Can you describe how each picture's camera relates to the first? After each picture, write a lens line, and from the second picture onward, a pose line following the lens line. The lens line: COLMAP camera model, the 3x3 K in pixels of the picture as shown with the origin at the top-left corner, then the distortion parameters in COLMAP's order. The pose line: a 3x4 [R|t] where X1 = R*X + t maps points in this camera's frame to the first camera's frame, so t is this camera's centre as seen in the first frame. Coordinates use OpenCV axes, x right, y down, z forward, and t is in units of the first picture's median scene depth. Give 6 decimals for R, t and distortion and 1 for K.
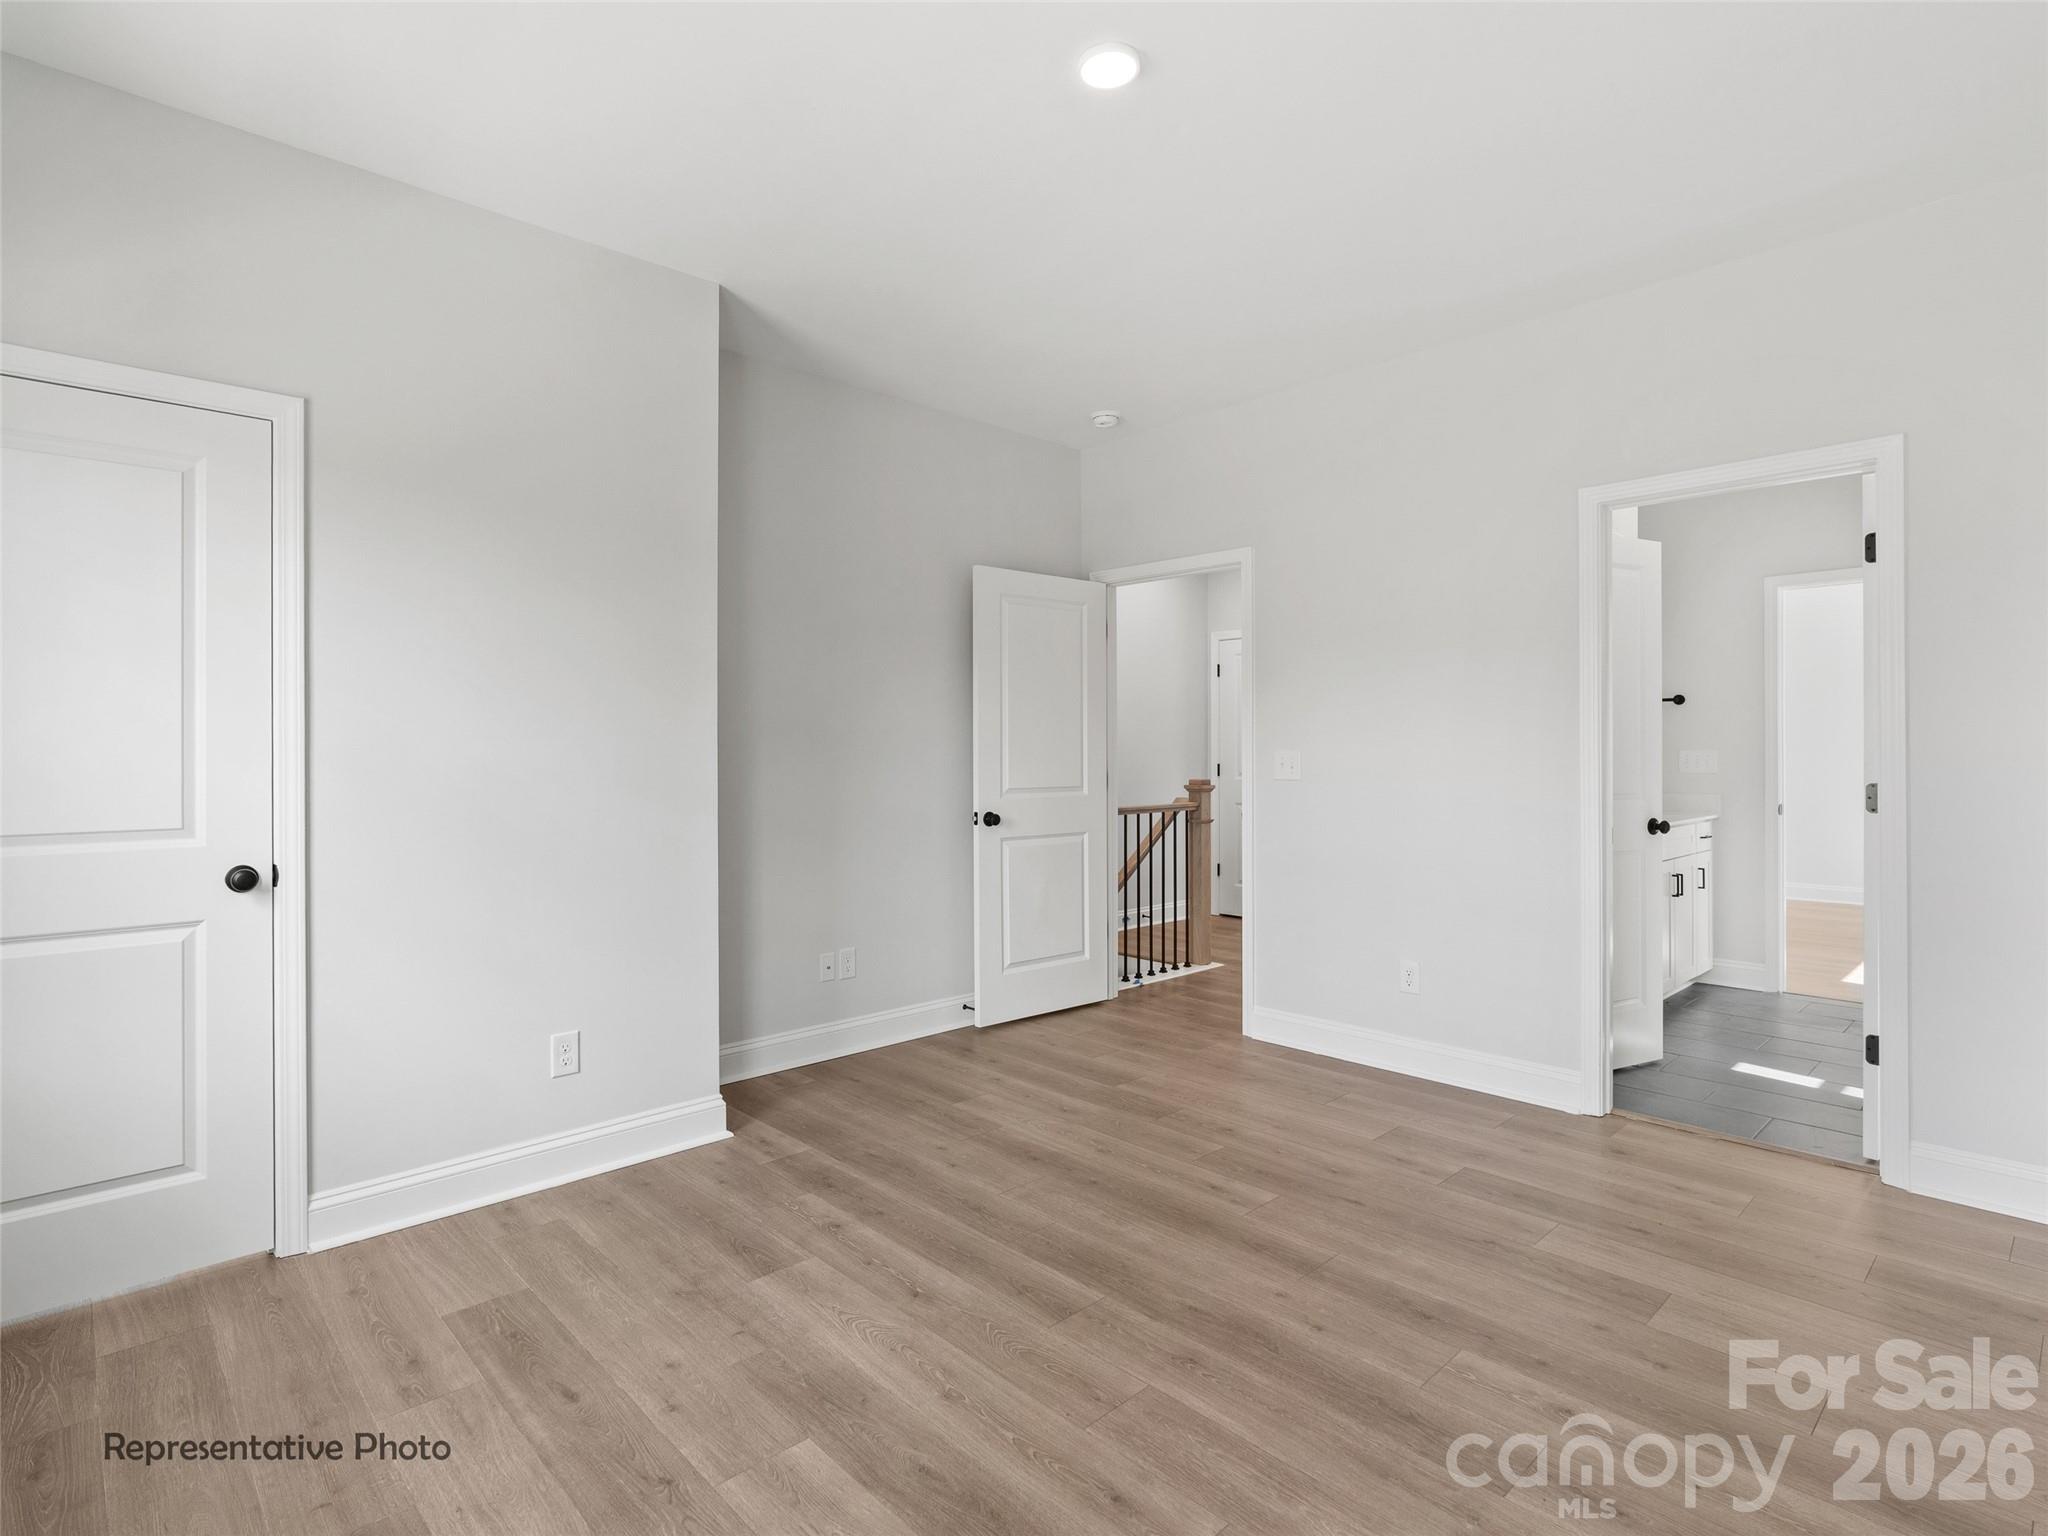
lens RADIAL K [[1038.7, 0, 1027.1], [0, 1038.7, 758.2], [0, 0, 1]] dist [-0.009357, 0.000498]
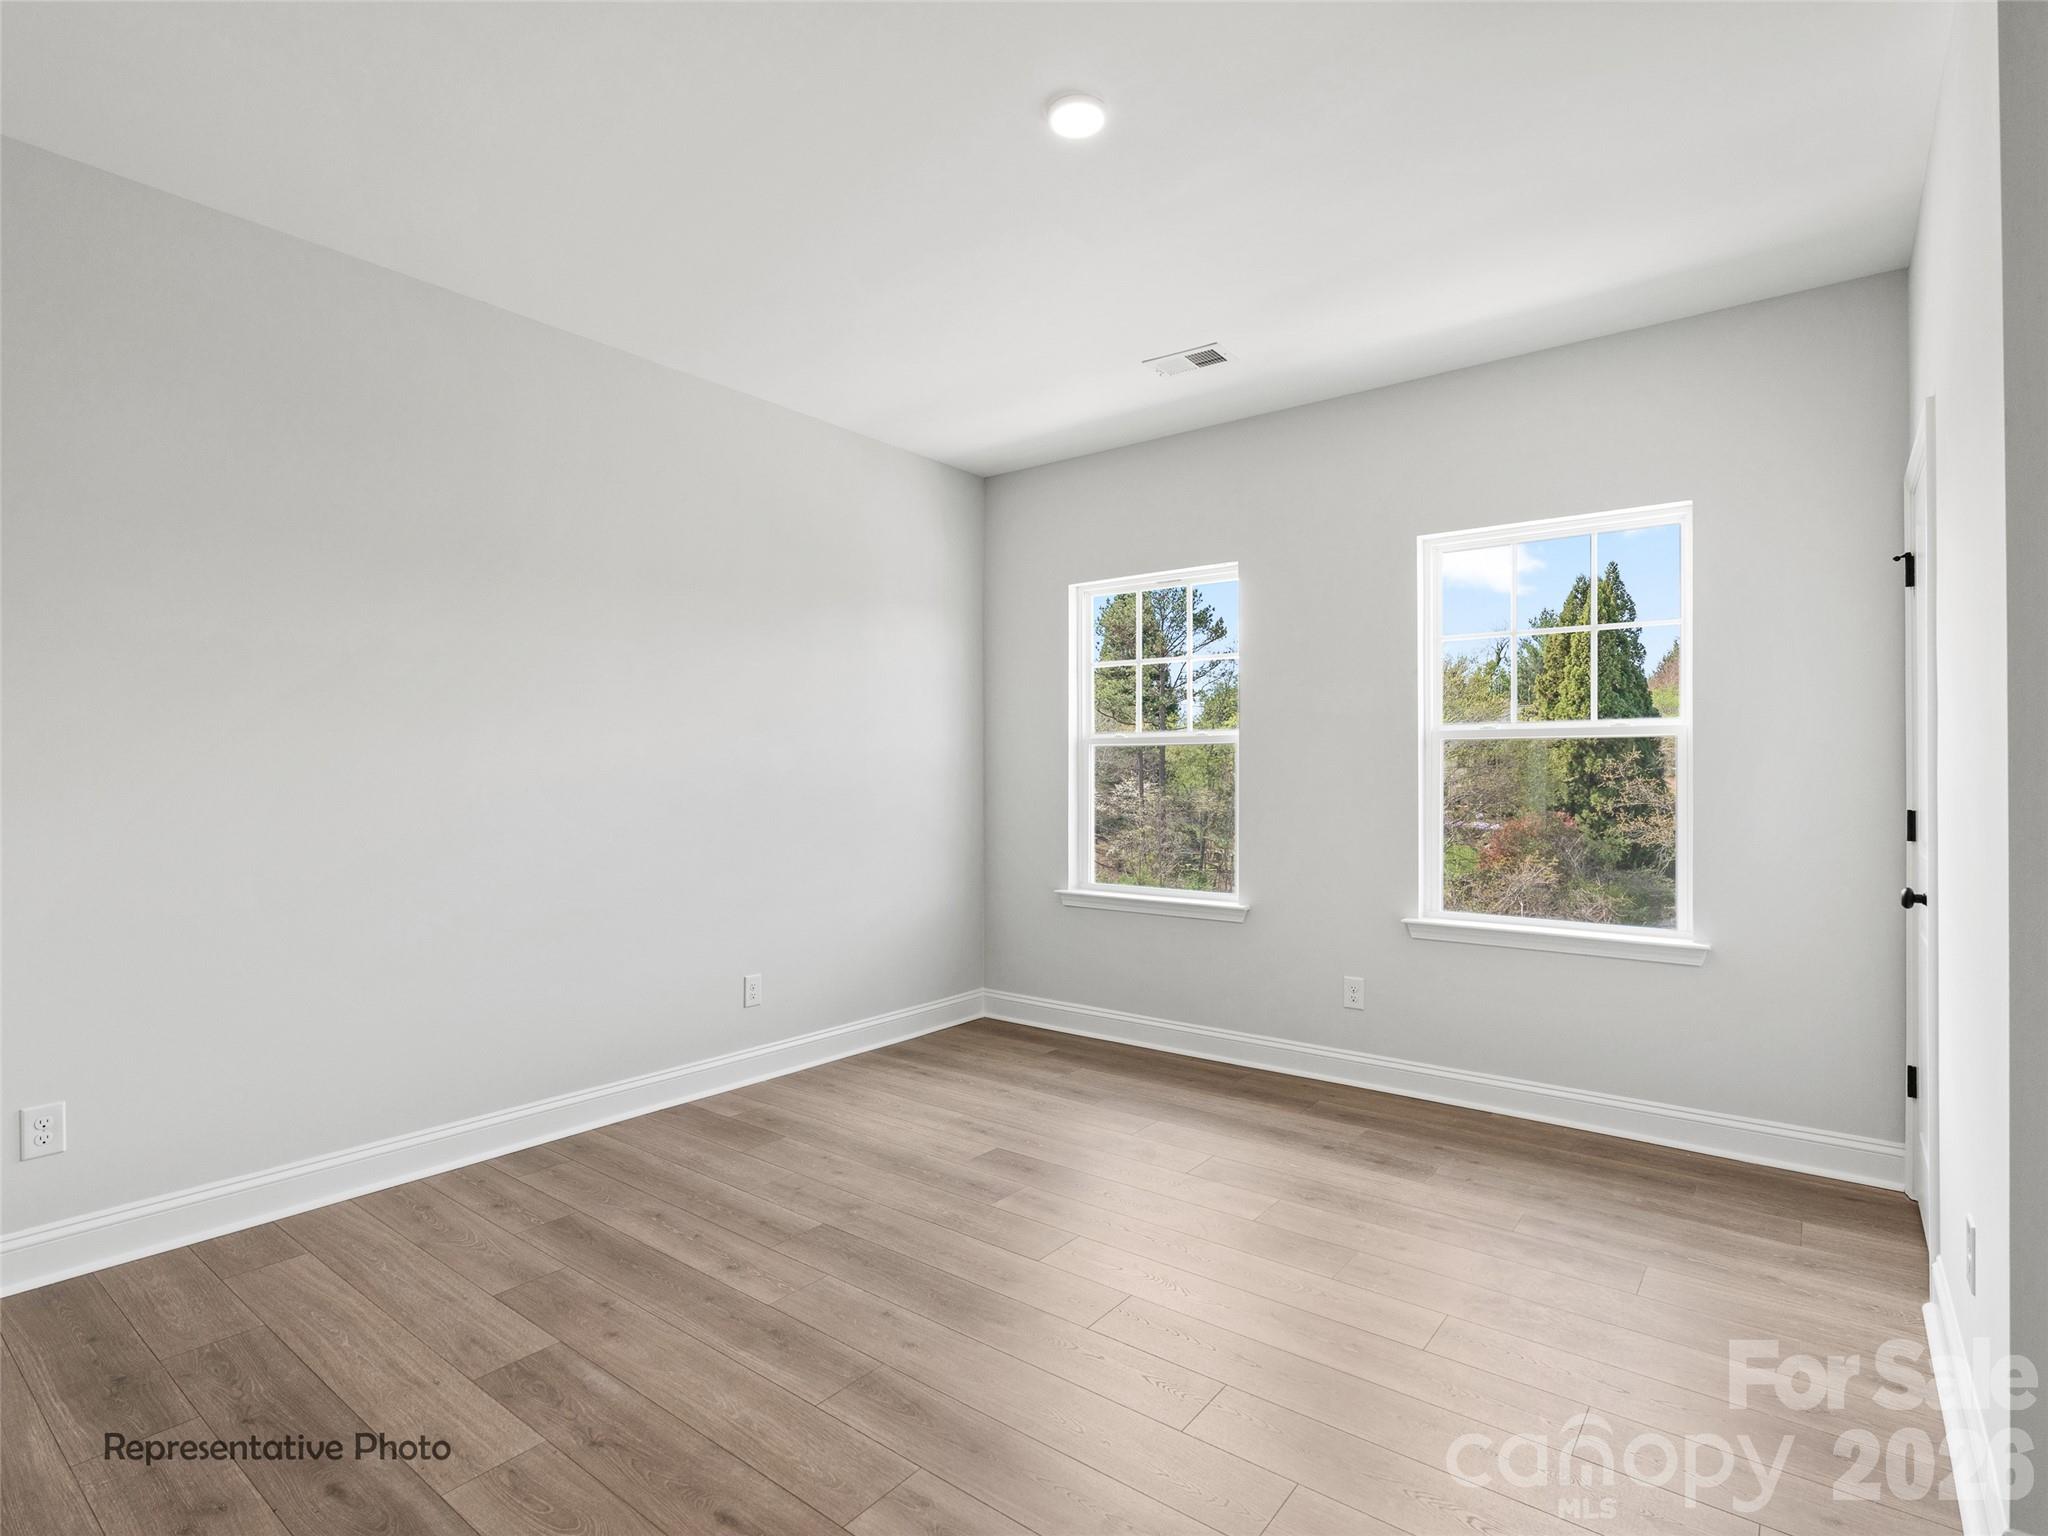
lens RADIAL K [[1038.7, 0, 1027.1], [0, 1038.7, 758.2], [0, 0, 1]] dist [-0.009357, 0.000498]
pose [[-0.989411, -0.001375, -0.145131, 0.278487], [0.000393, 0.999926, -0.012152, -0.014661], [0.145137, -0.012080, -0.989338, 1.983254]]
